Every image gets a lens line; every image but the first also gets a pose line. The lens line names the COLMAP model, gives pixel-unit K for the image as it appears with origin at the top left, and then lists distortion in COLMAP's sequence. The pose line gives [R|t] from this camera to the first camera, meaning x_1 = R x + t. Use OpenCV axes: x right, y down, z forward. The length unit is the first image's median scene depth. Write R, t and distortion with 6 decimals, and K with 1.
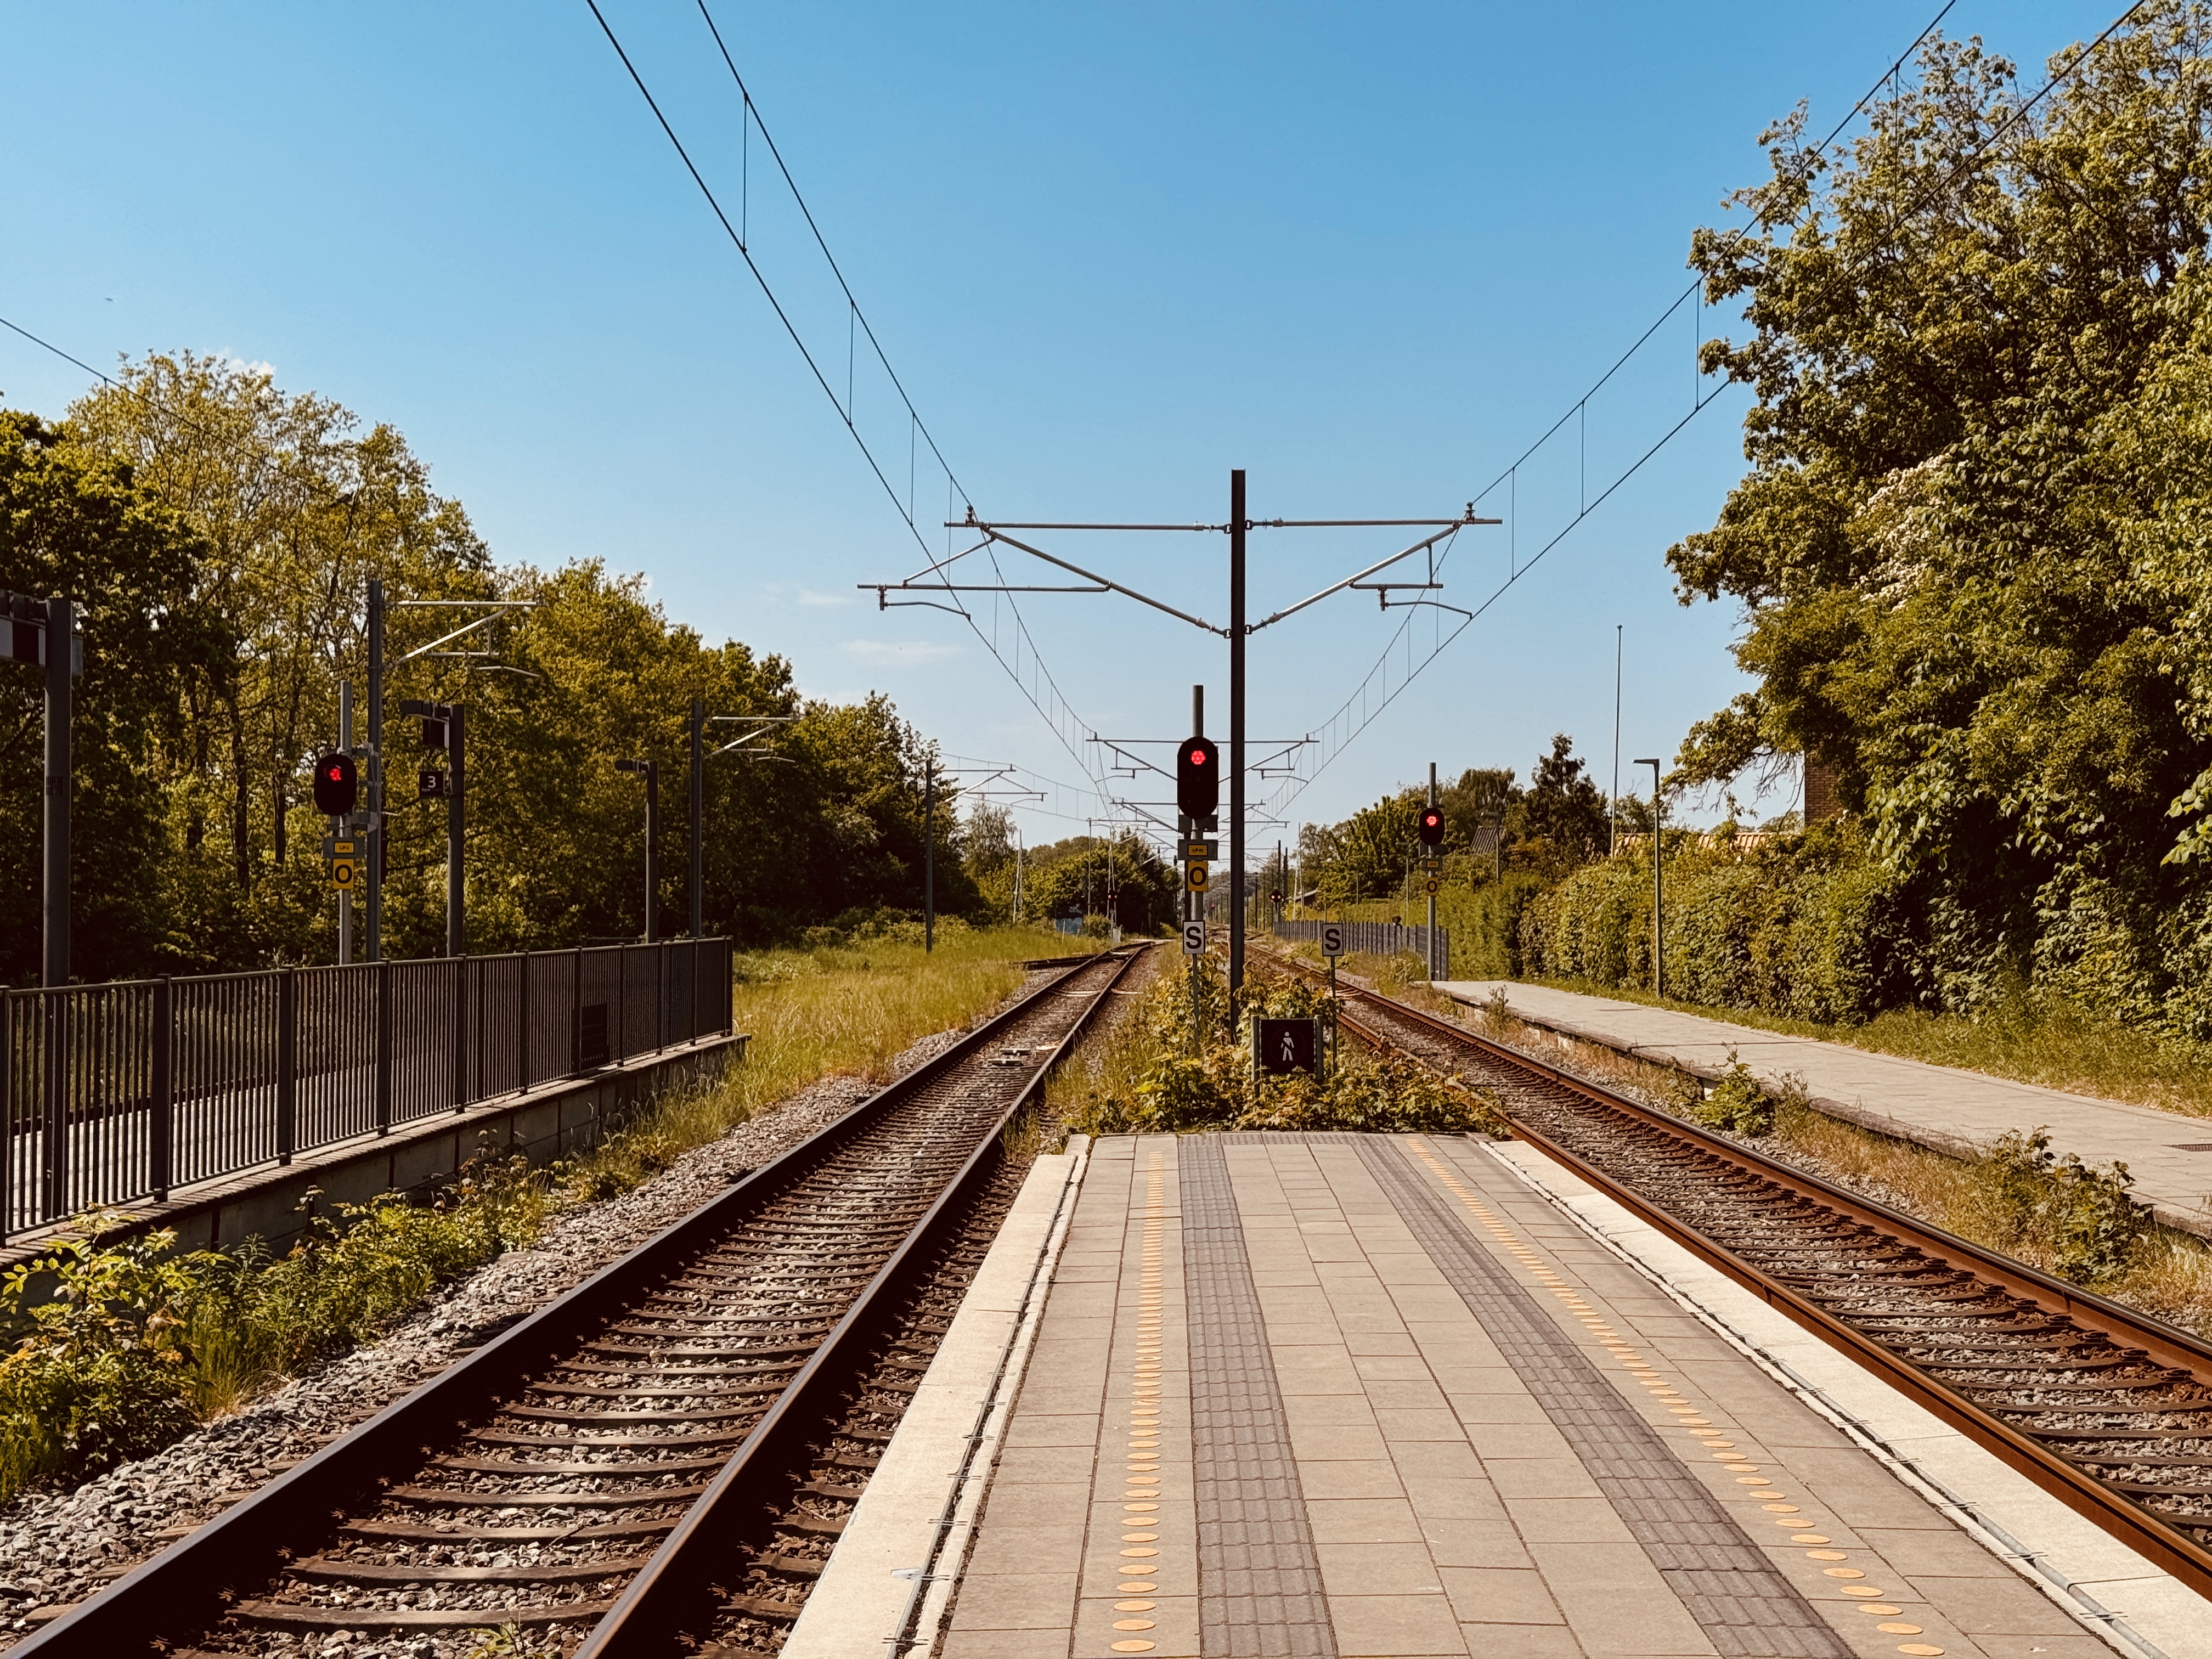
lens RADIAL K [[3090.0, 0, 1106.3], [0, 3090.0, 830.3], [0, 0, 1]] dist [-0.013798, 0.000000]
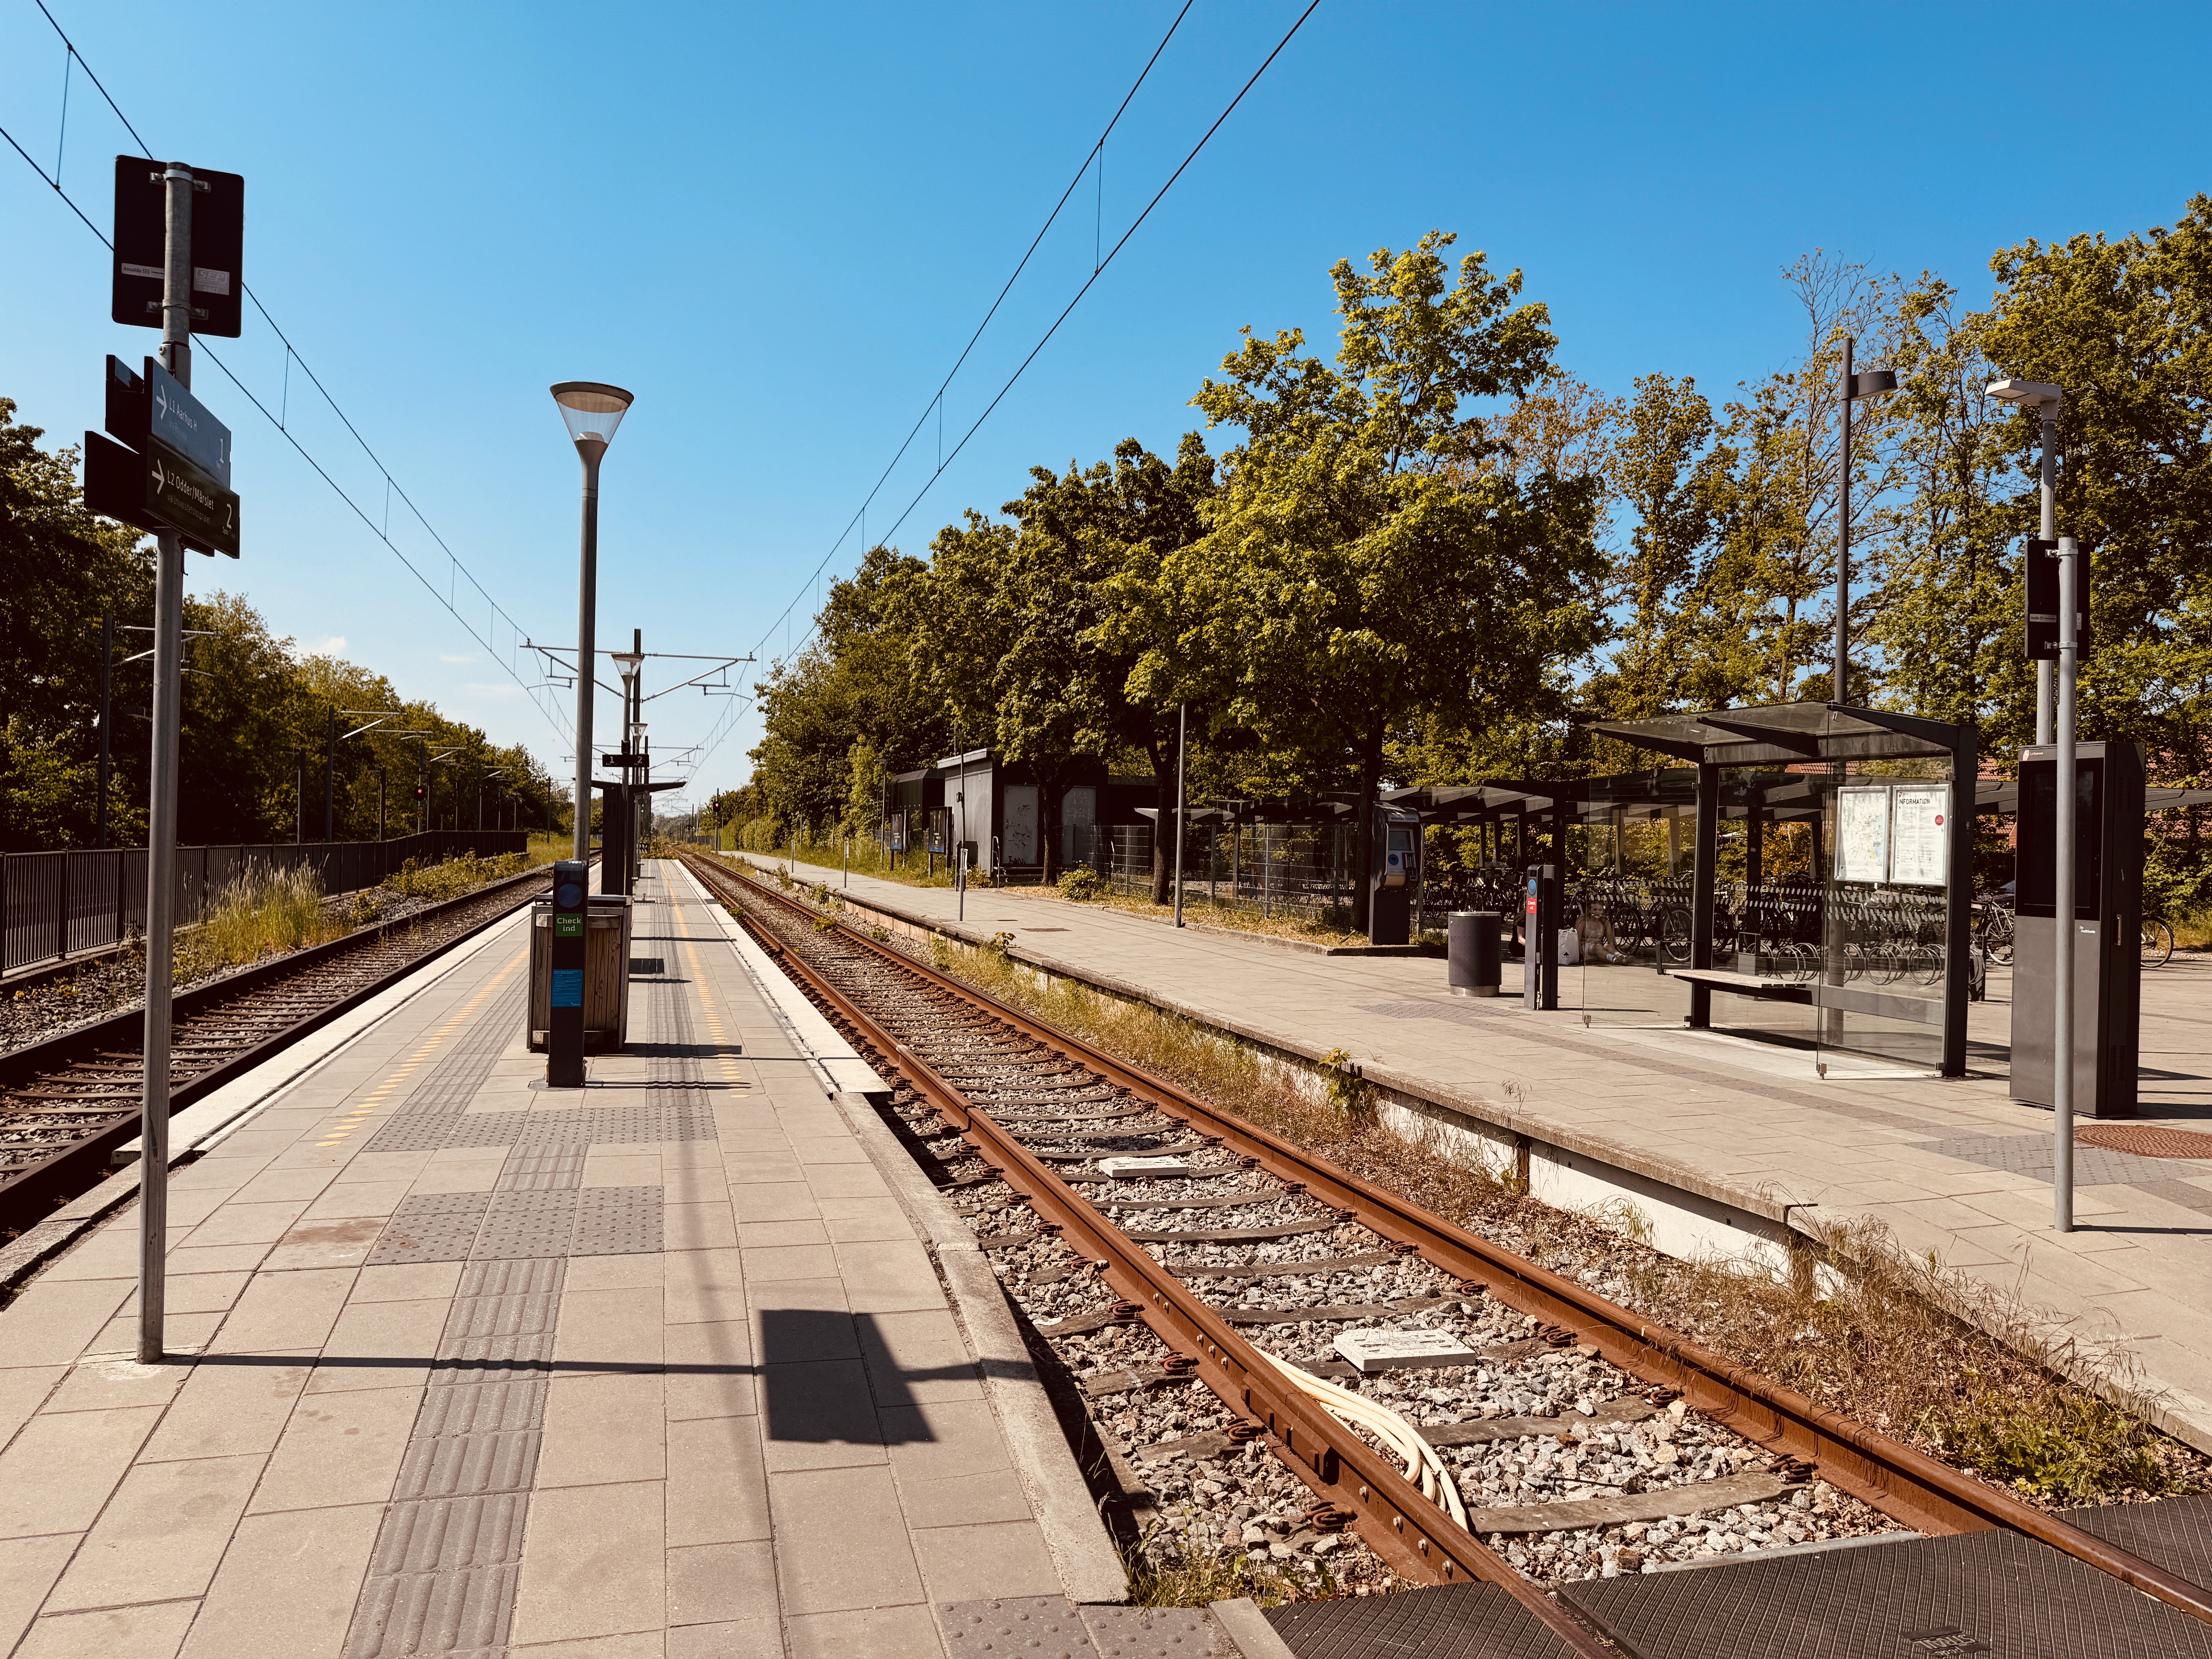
lens RADIAL K [[1532.8, 0, 1100.4], [0, 1532.8, 825.4], [0, 0, 1]] dist [0.045214, -0.021865]
pose [[0.952064, 0.027195, 0.304688, -0.003880], [-0.032297, 0.999410, 0.011717, -0.009455], [-0.304189, -0.020995, 0.952380, -0.502653]]
